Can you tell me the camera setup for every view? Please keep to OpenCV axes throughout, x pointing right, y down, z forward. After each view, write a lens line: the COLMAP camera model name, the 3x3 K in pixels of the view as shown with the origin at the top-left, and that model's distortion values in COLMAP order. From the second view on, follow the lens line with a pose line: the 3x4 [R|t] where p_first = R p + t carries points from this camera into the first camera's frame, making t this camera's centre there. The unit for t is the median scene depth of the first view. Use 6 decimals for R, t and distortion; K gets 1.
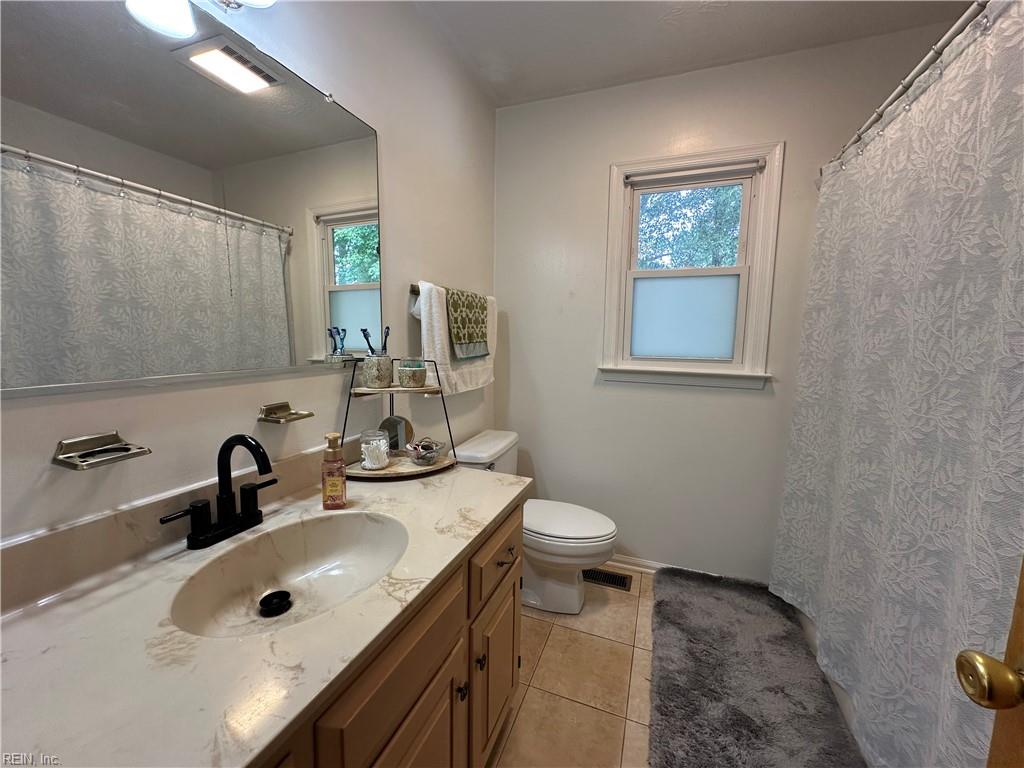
lens RADIAL K [[407.7, 0, 509.7], [0, 407.7, 384.9], [0, 0, 1]] dist [-0.000708, 0.000310]
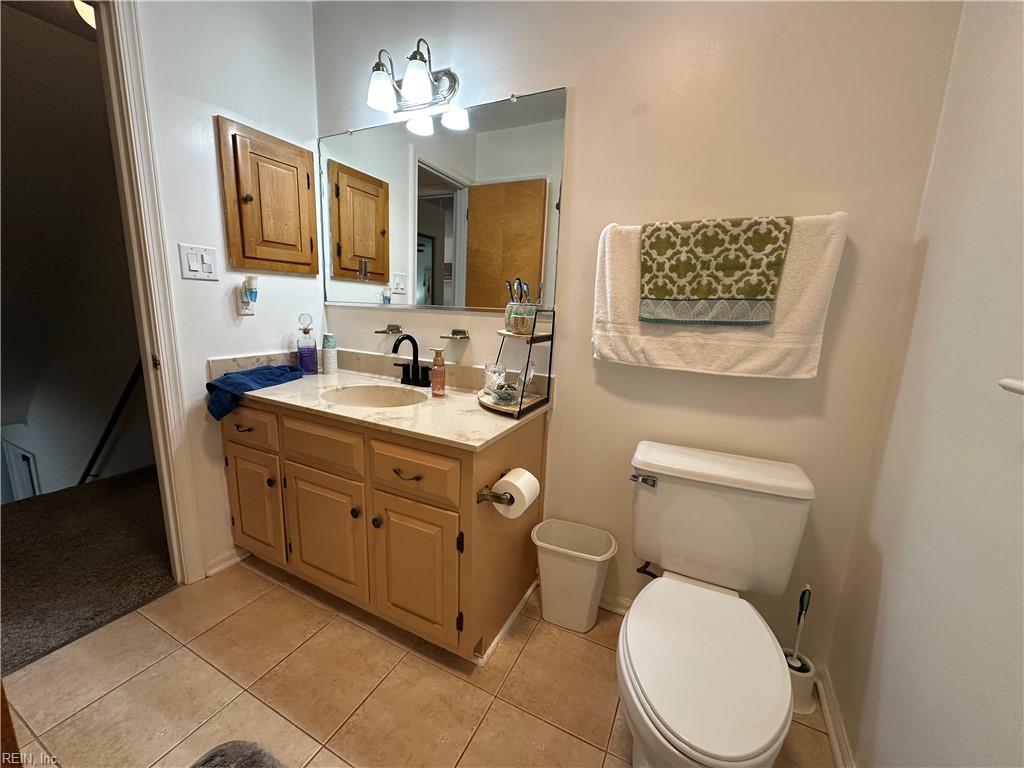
lens RADIAL K [[407.7, 0, 510.2], [0, 407.7, 384.4], [0, 0, 1]] dist [-0.000708, 0.000310]
pose [[-0.096017, 0.175839, -0.979725, 0.653869], [-0.153729, 0.969844, 0.189131, -0.051304], [0.983437, 0.168772, -0.066090, 0.831422]]
